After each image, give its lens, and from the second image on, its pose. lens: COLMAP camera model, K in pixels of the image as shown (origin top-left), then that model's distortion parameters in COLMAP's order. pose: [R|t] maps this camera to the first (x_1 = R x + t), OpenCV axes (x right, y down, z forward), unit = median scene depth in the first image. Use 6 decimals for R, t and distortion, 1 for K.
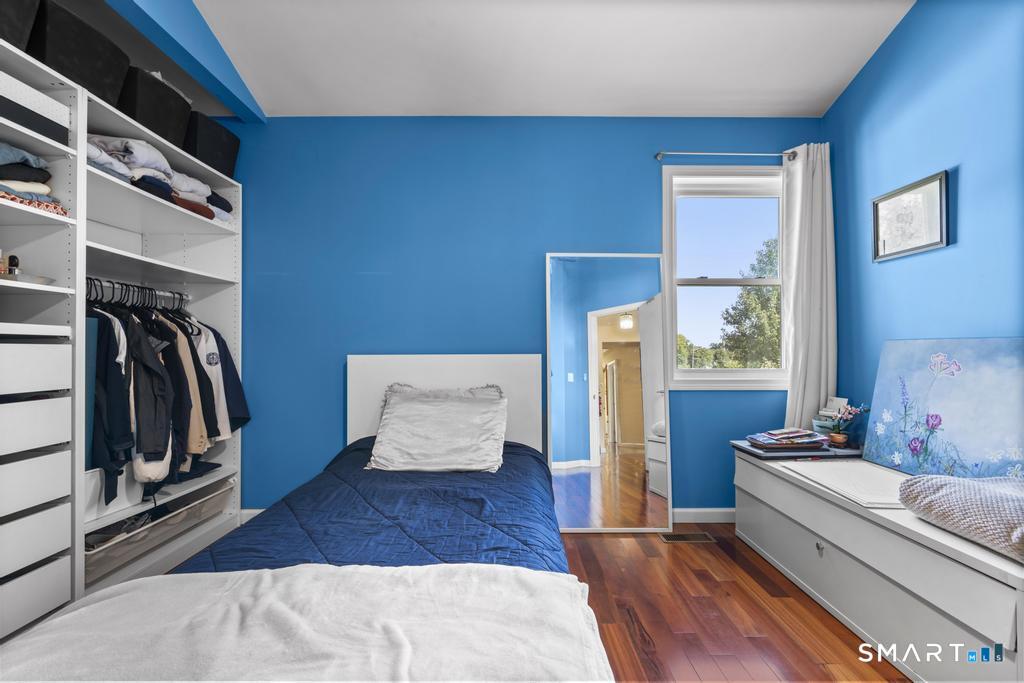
lens RADIAL K [[459.4, 0, 515.9], [0, 459.4, 346.8], [0, 0, 1]] dist [-0.005591, 0.003233]
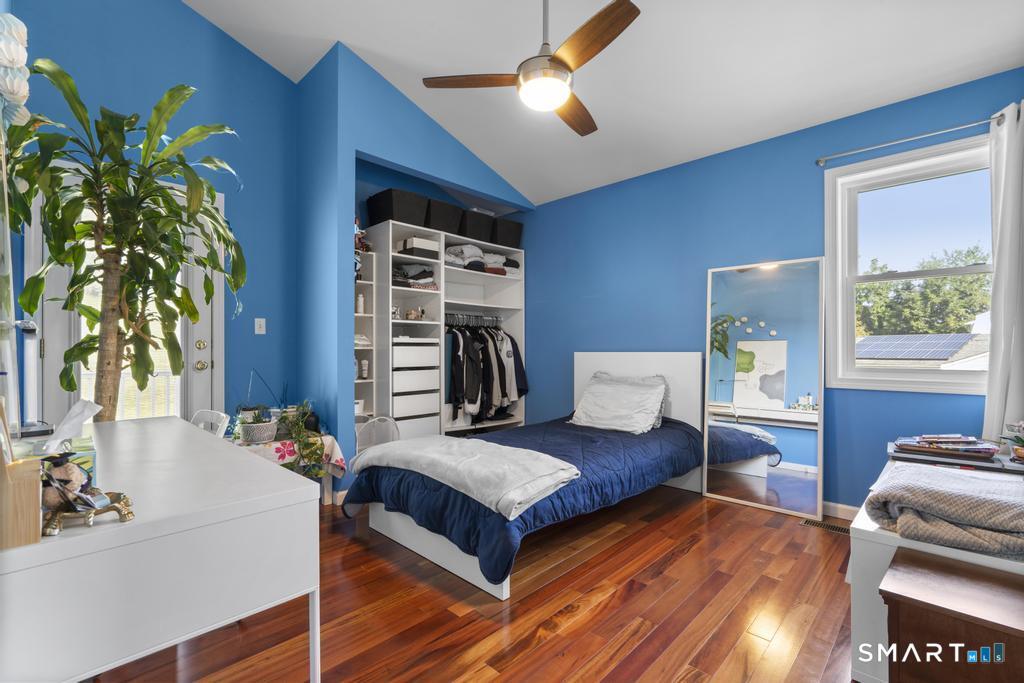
lens RADIAL K [[459.4, 0, 512.0], [0, 459.4, 346.4], [0, 0, 1]] dist [-0.005591, 0.003233]
pose [[0.719207, -0.004251, -0.694783, 0.637856], [0.005419, 0.999985, -0.000509, -0.001831], [0.694775, -0.003399, 0.719219, -0.282623]]
